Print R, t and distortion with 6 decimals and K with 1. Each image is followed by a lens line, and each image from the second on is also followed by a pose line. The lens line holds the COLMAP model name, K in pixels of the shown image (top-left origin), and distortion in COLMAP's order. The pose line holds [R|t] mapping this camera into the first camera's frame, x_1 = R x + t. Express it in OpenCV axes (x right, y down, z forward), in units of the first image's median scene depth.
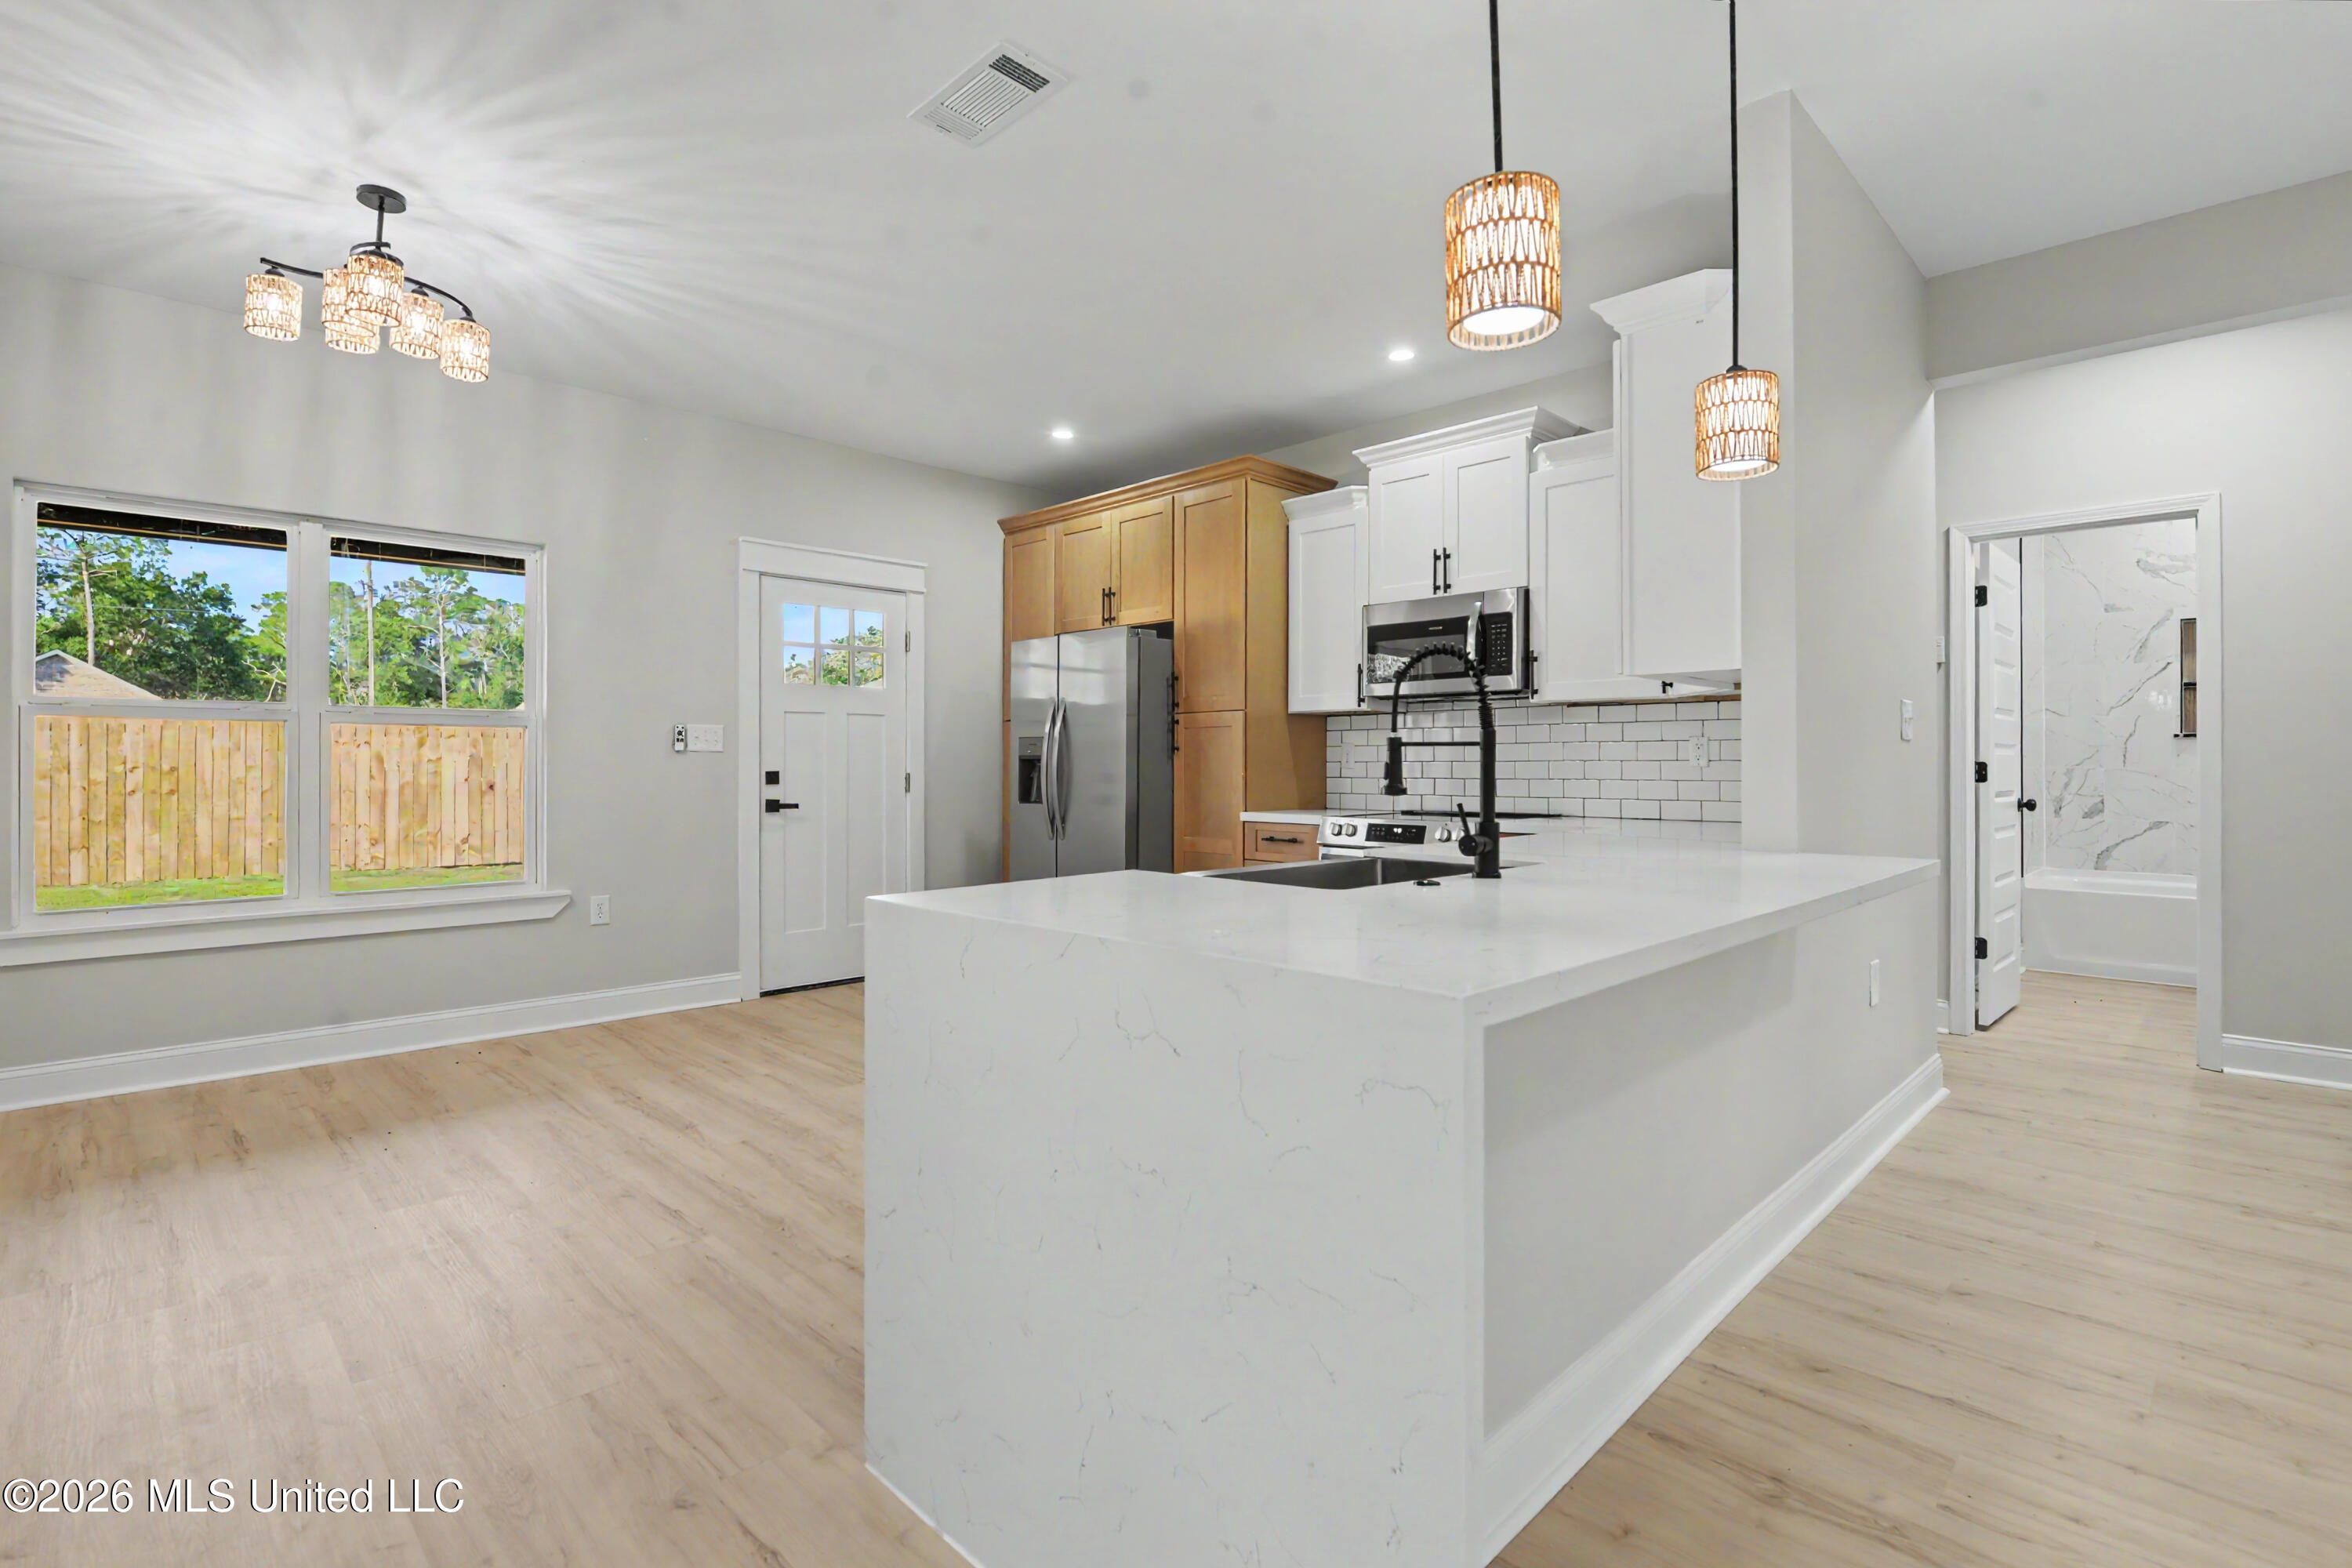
lens RADIAL K [[1085.8, 0, 1179.9], [0, 1085.8, 759.0], [0, 0, 1]] dist [-0.009659, -0.000339]
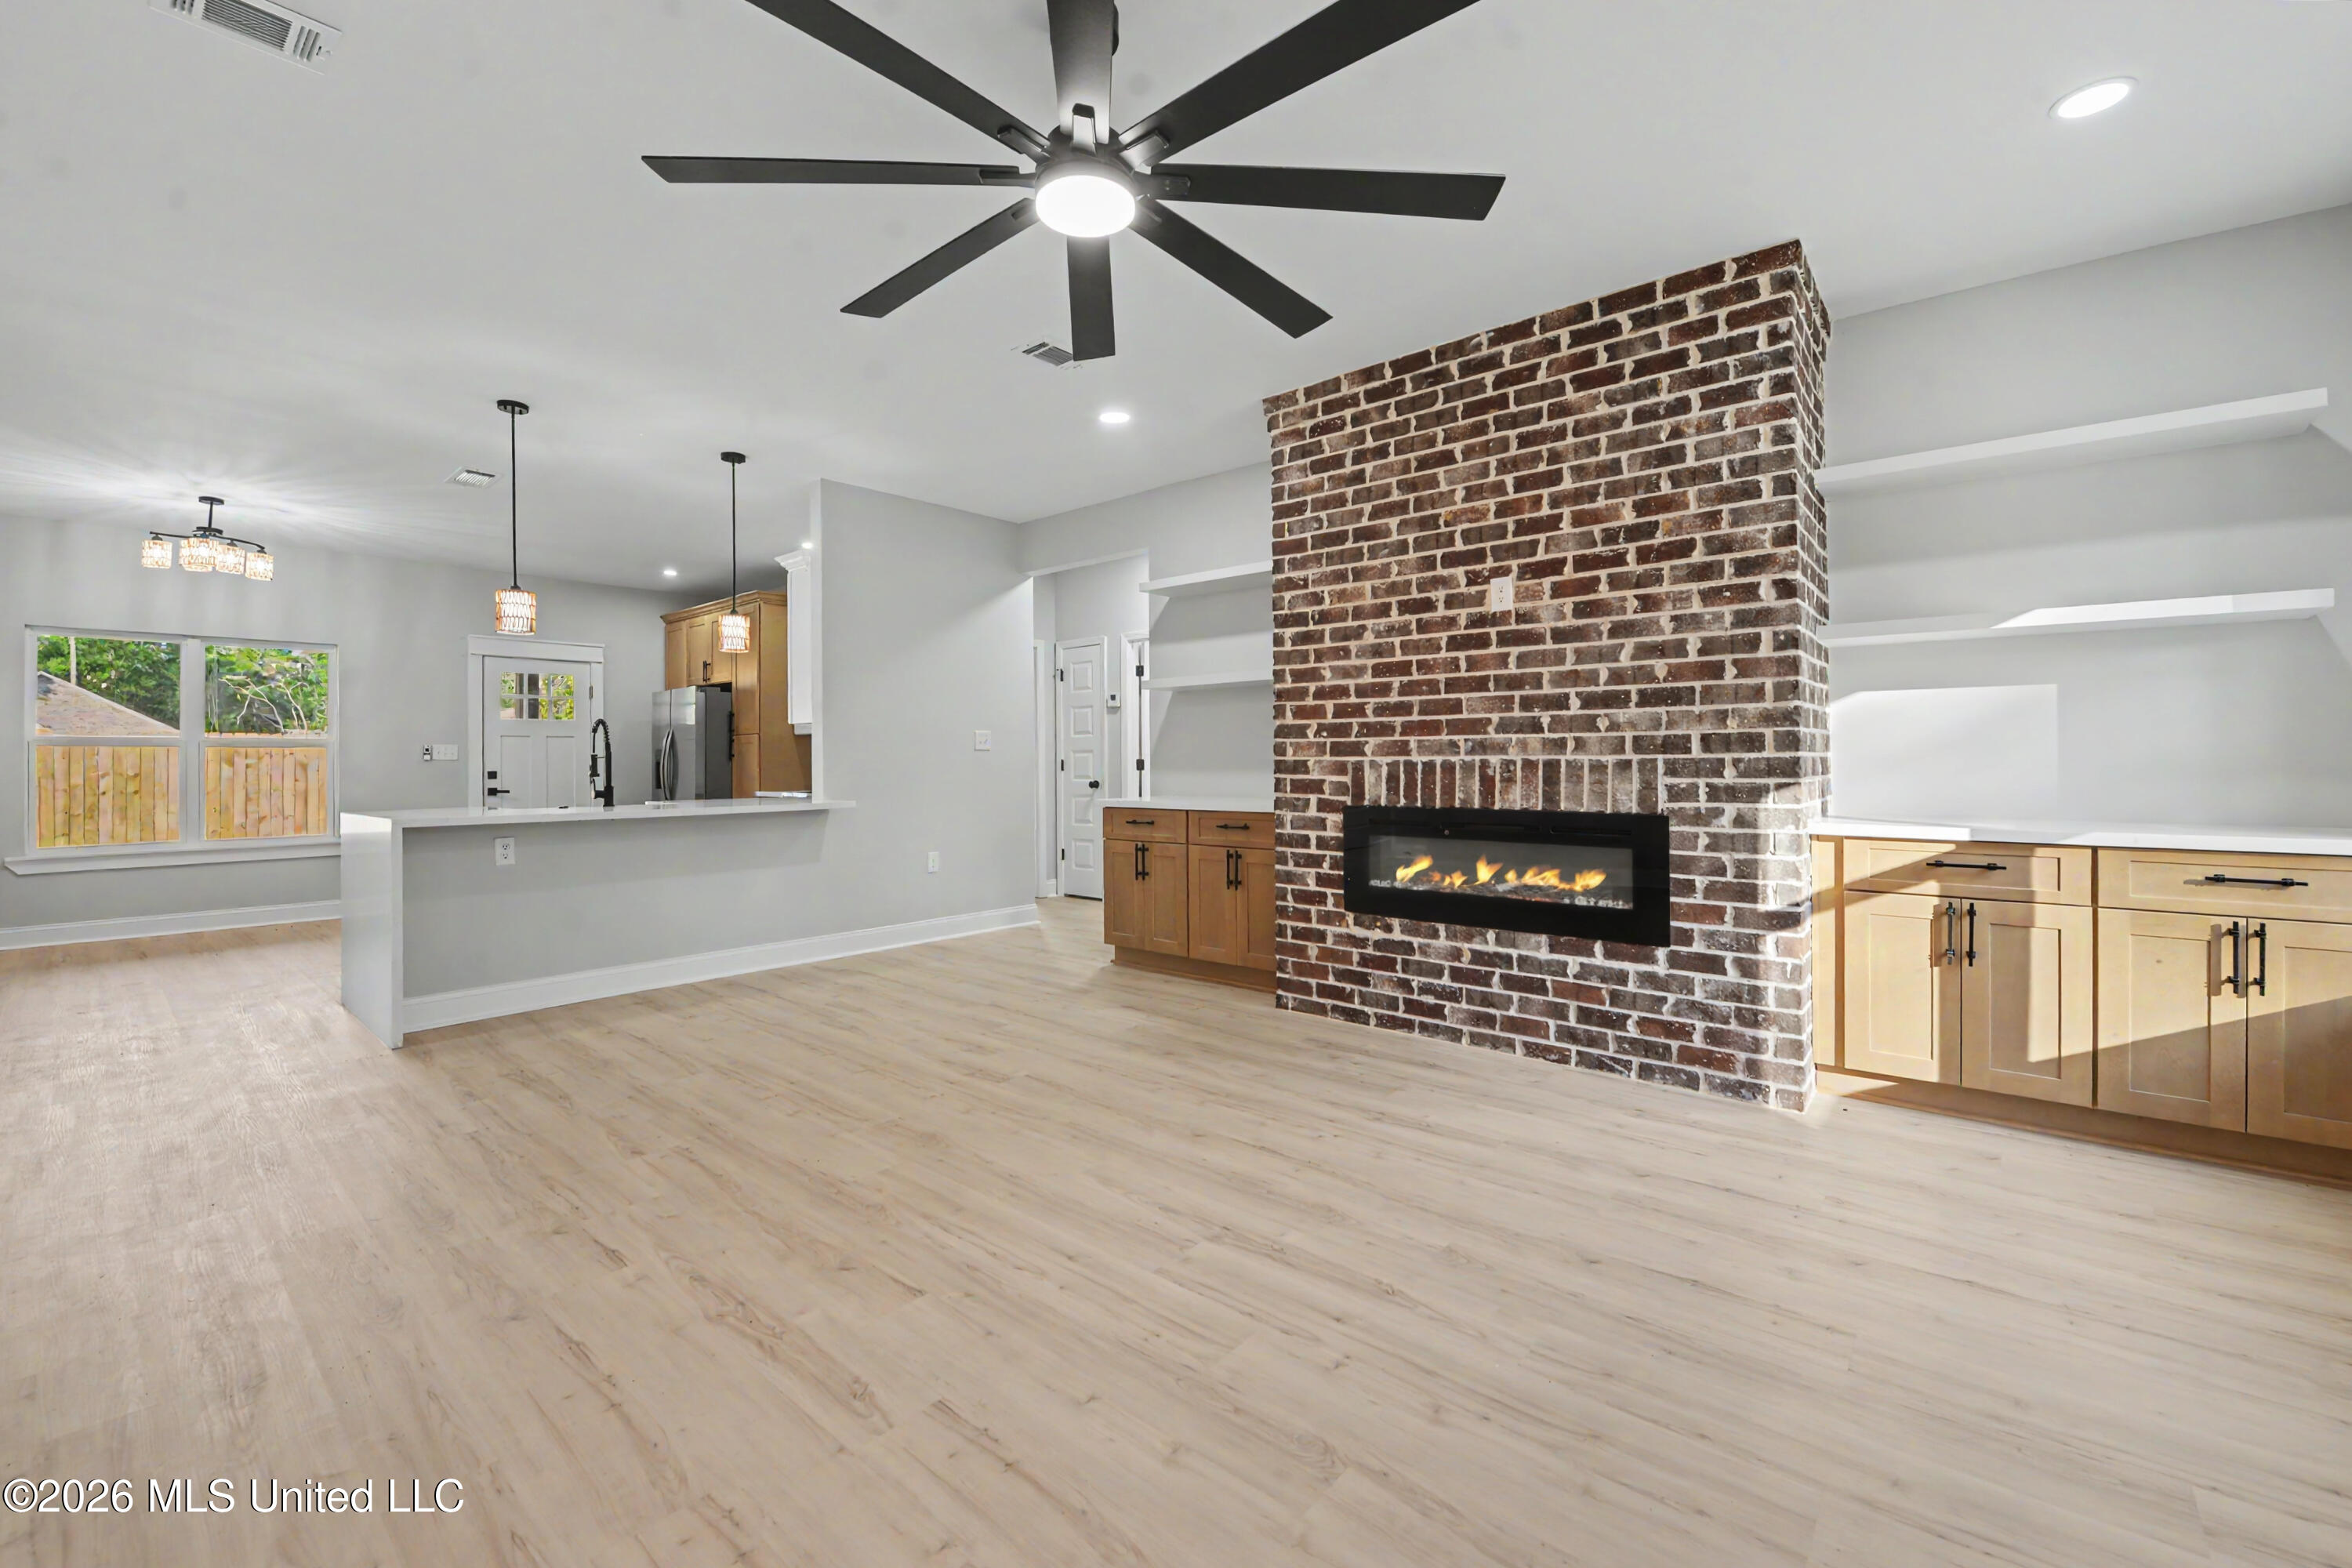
lens RADIAL K [[947.1, 0, 1170.2], [0, 947.1, 751.2], [0, 0, 1]] dist [-0.015946, -0.001350]
pose [[0.996865, -0.009353, 0.078562, 0.585514], [0.009910, 0.999928, -0.006705, 0.000071], [-0.078493, 0.007462, 0.996887, -0.569095]]
